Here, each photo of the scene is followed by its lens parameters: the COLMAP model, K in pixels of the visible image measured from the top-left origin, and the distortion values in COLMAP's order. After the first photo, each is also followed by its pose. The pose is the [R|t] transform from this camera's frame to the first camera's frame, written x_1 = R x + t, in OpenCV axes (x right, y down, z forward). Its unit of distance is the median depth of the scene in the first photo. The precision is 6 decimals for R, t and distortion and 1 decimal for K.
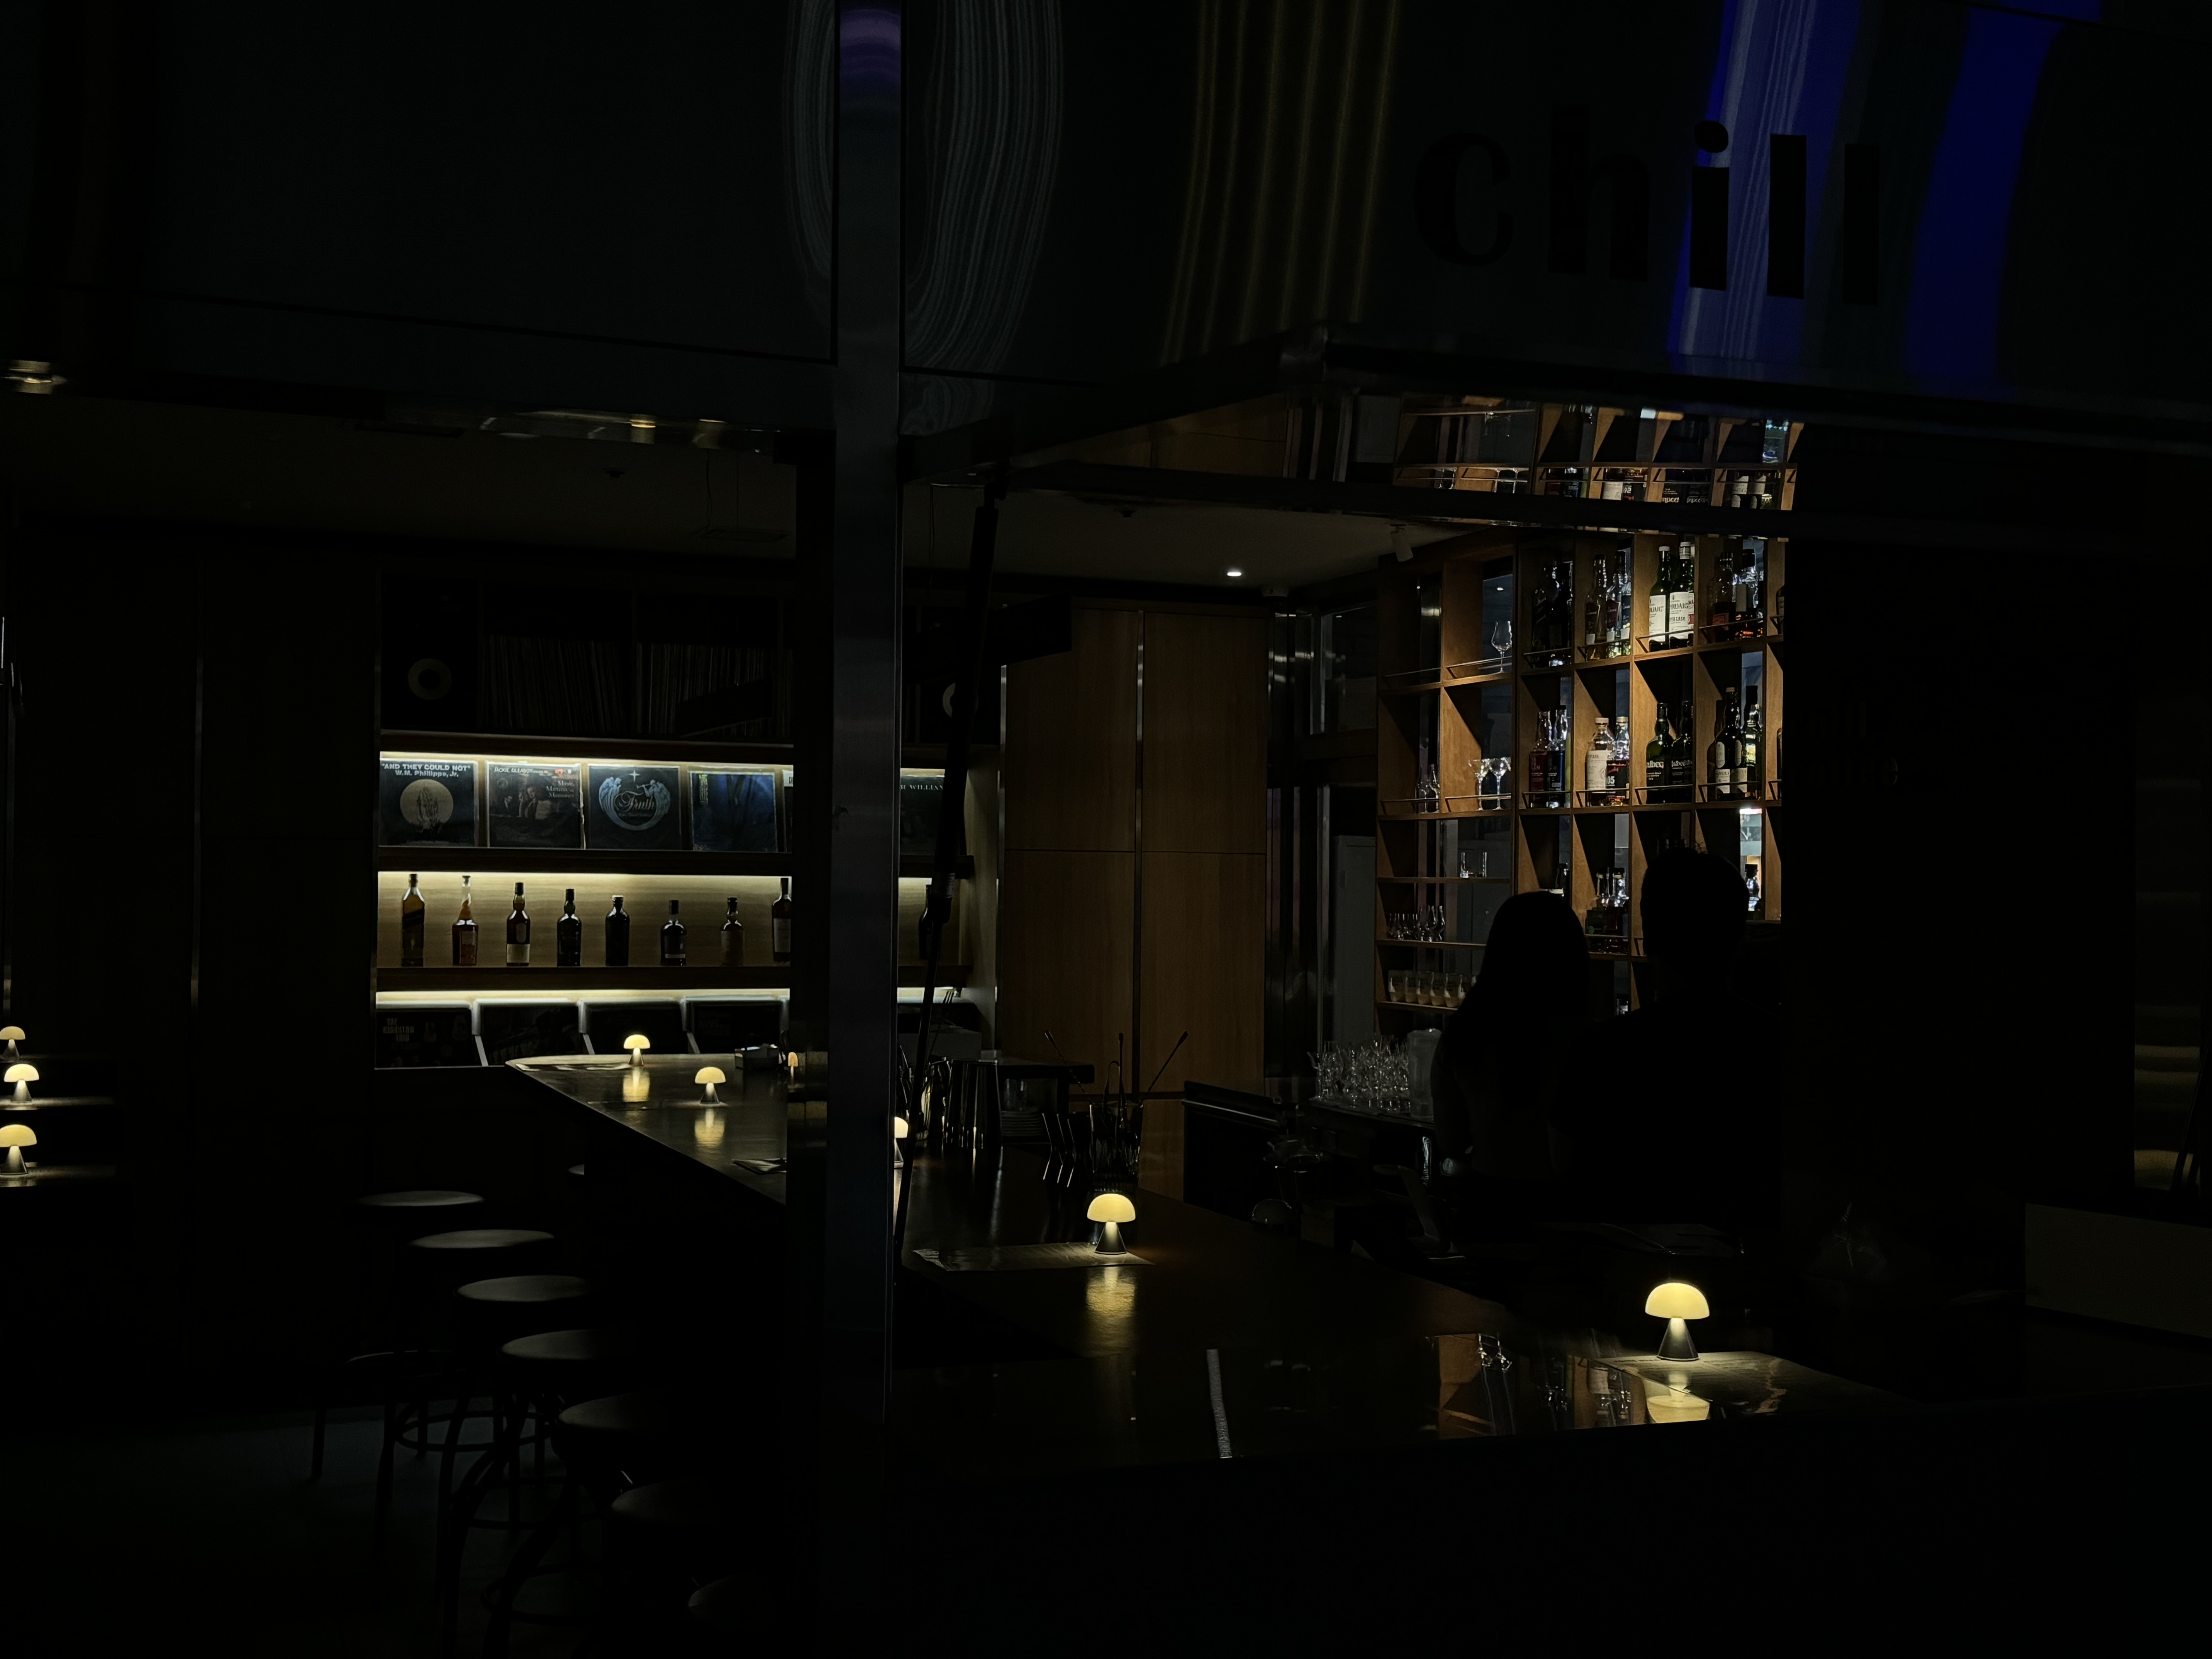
lens RADIAL K [[2504.0, 0, 1106.0], [0, 2504.0, 829.5], [0, 0, 1]] dist [0.005463, 0.004125]
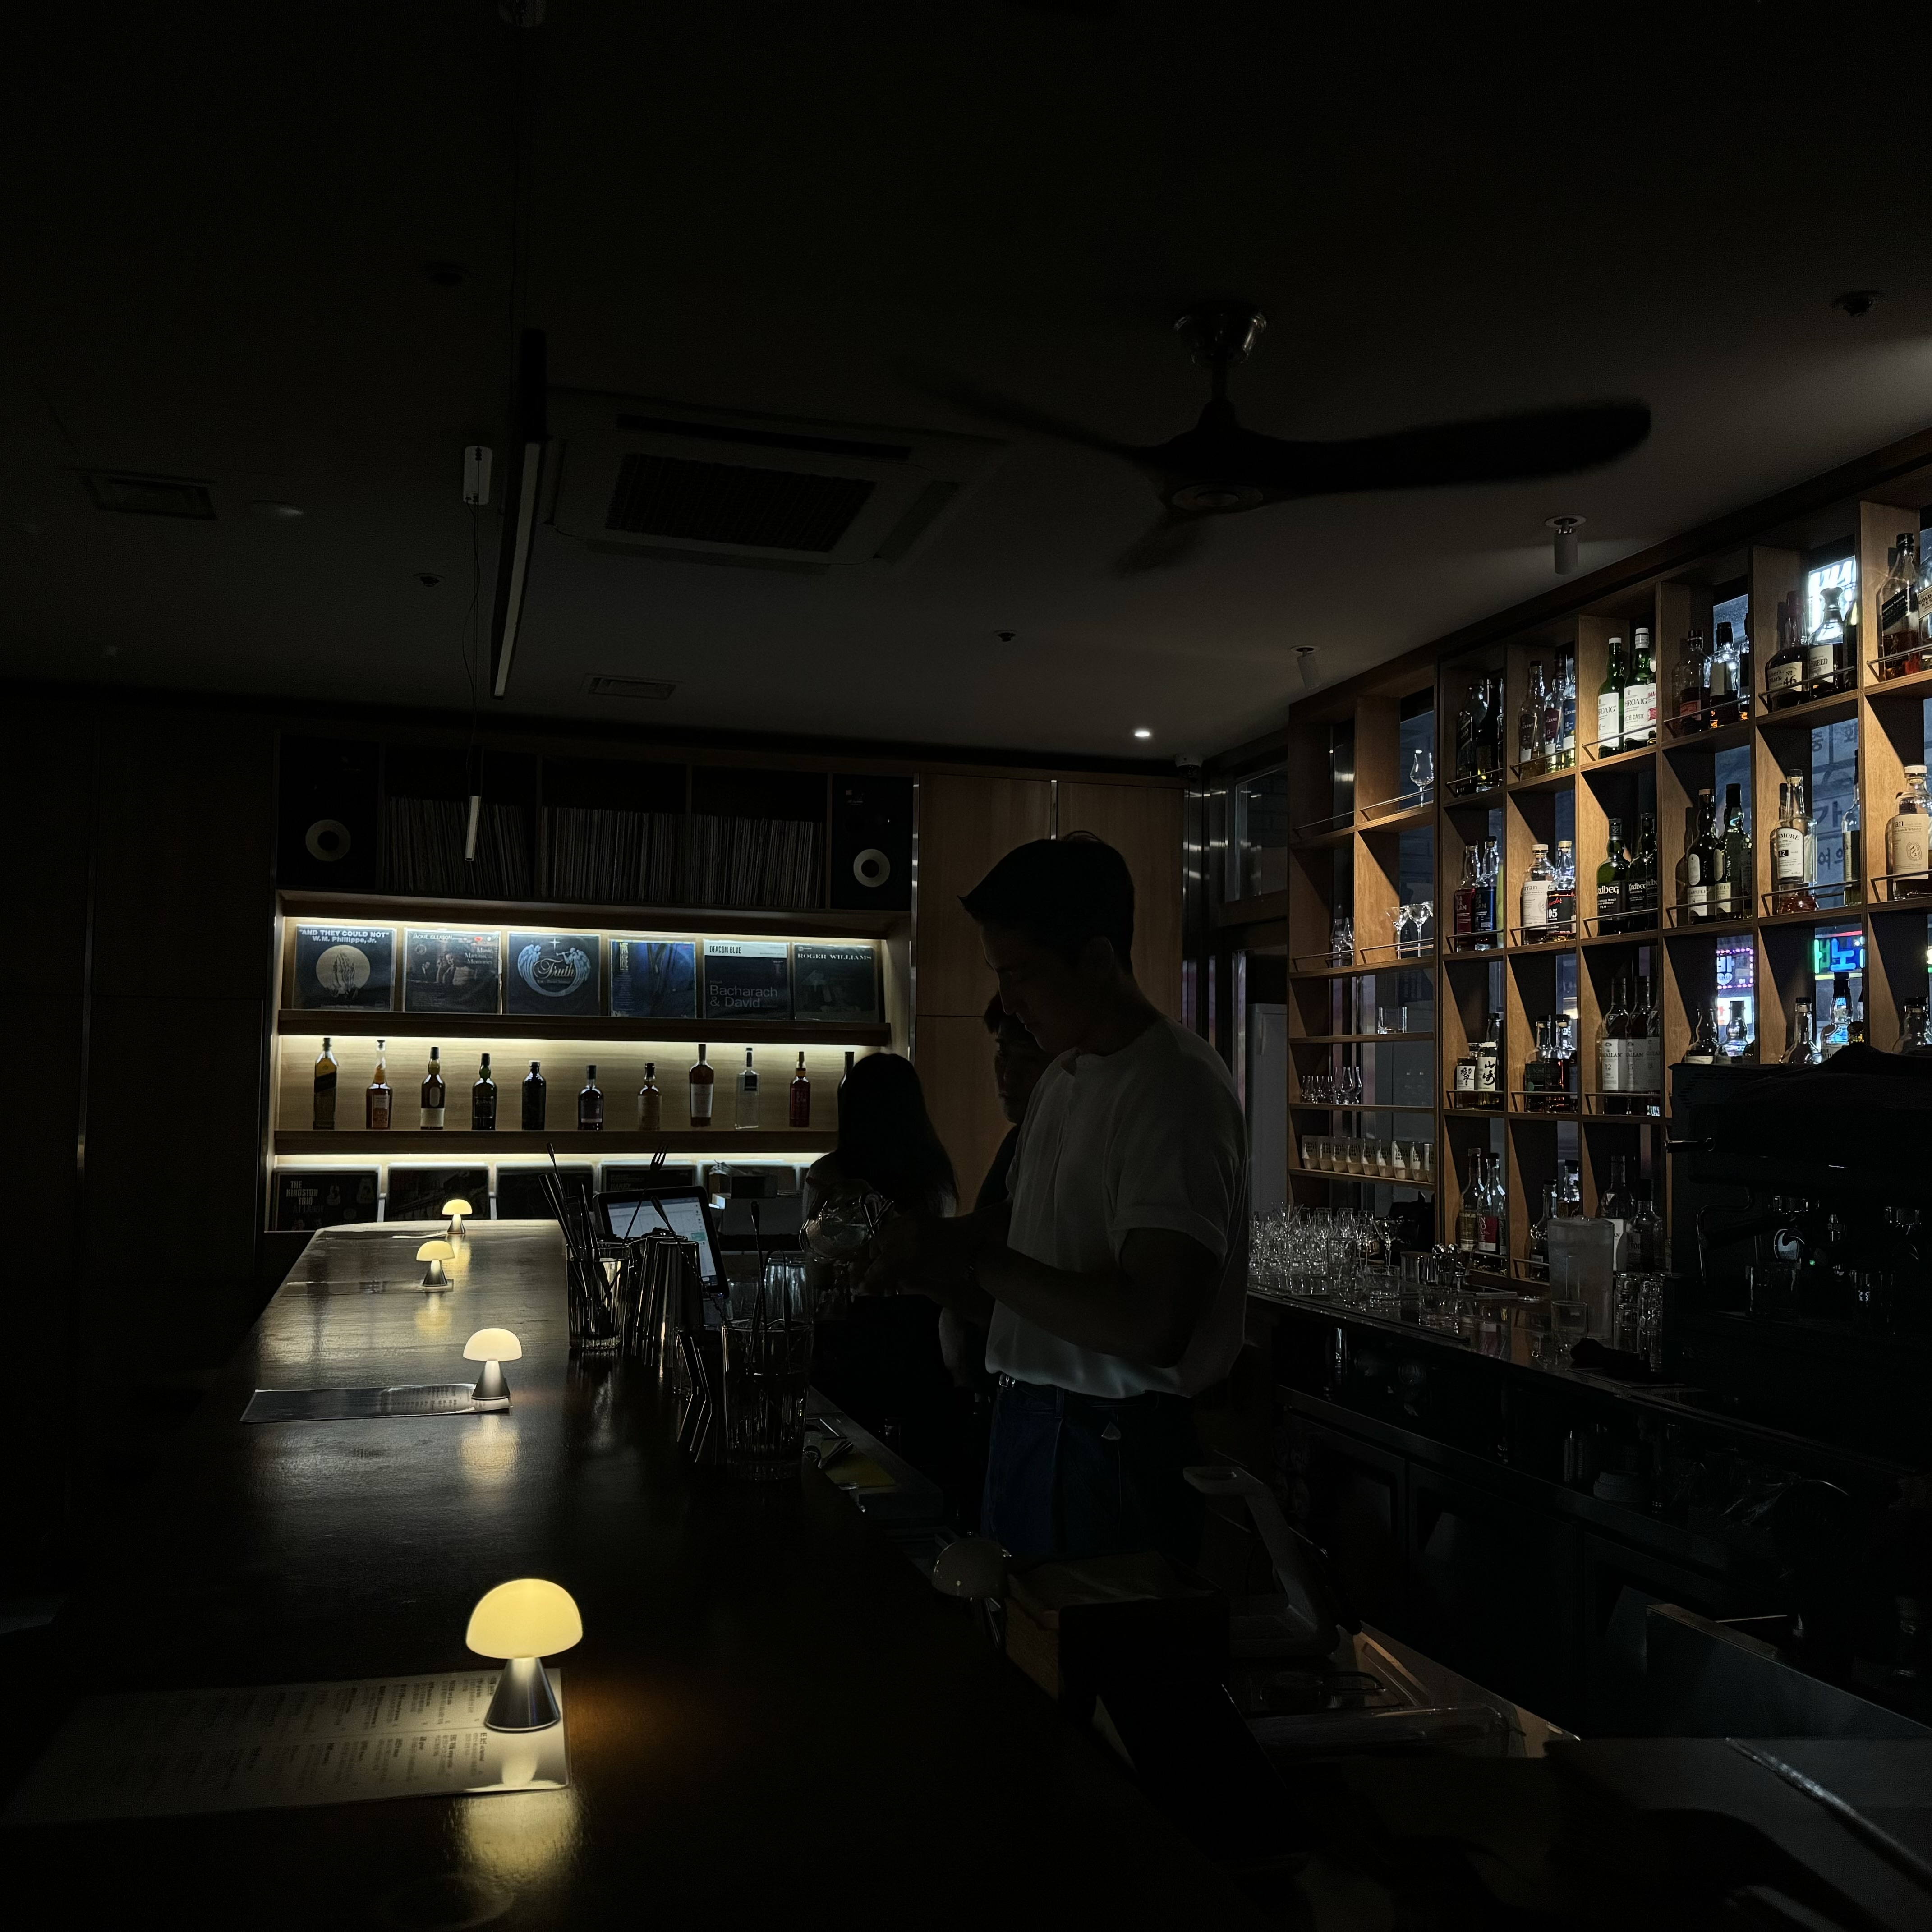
lens RADIAL K [[1774.6, 0, 962.0], [0, 1774.6, 981.9], [0, 0, 1]] dist [0.150312, -0.480386]
pose [[0.995700, -0.004189, -0.092547, 0.049207], [0.000457, 0.999187, -0.040310, 0.026224], [0.092641, 0.040094, 0.994892, 0.324821]]
